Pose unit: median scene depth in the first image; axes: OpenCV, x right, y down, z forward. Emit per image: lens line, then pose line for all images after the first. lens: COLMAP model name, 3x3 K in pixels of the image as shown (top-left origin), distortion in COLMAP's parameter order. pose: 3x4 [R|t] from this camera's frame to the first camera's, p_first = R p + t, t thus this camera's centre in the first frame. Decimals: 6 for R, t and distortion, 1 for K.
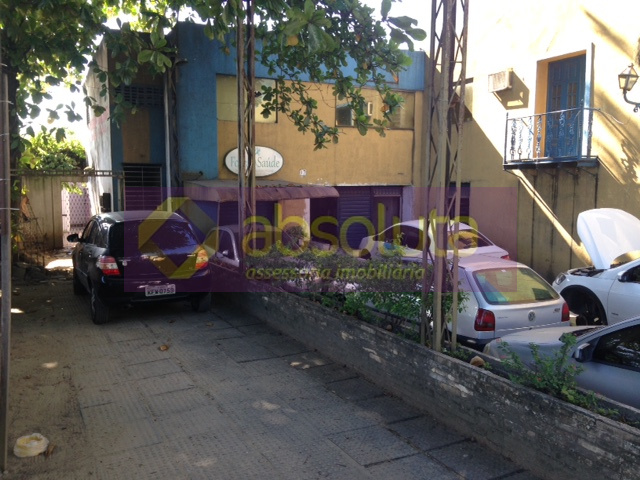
lens RADIAL K [[592.4, 0, 320.0], [0, 592.4, 240.0], [0, 0, 1]] dist [0.208894, -0.339474]
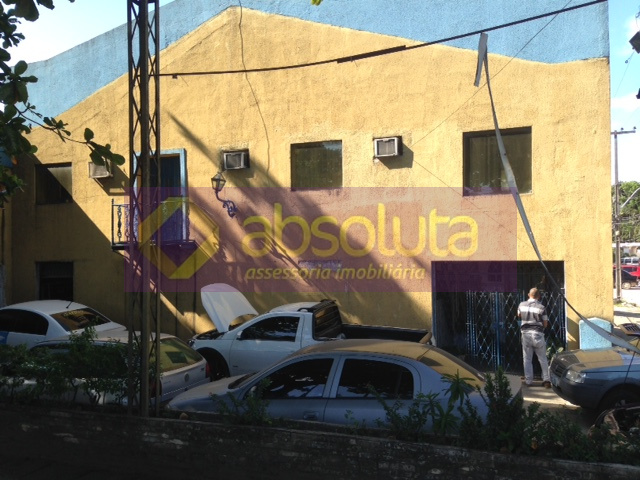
lens RADIAL K [[592.4, 0, 320.0], [0, 592.4, 240.0], [0, 0, 1]] dist [0.208894, -0.339474]
pose [[0.754416, 0.002281, 0.656393, -0.148465], [0.075717, 0.993016, -0.090474, -0.010744], [-0.652015, 0.117955, 0.748975, -0.064089]]
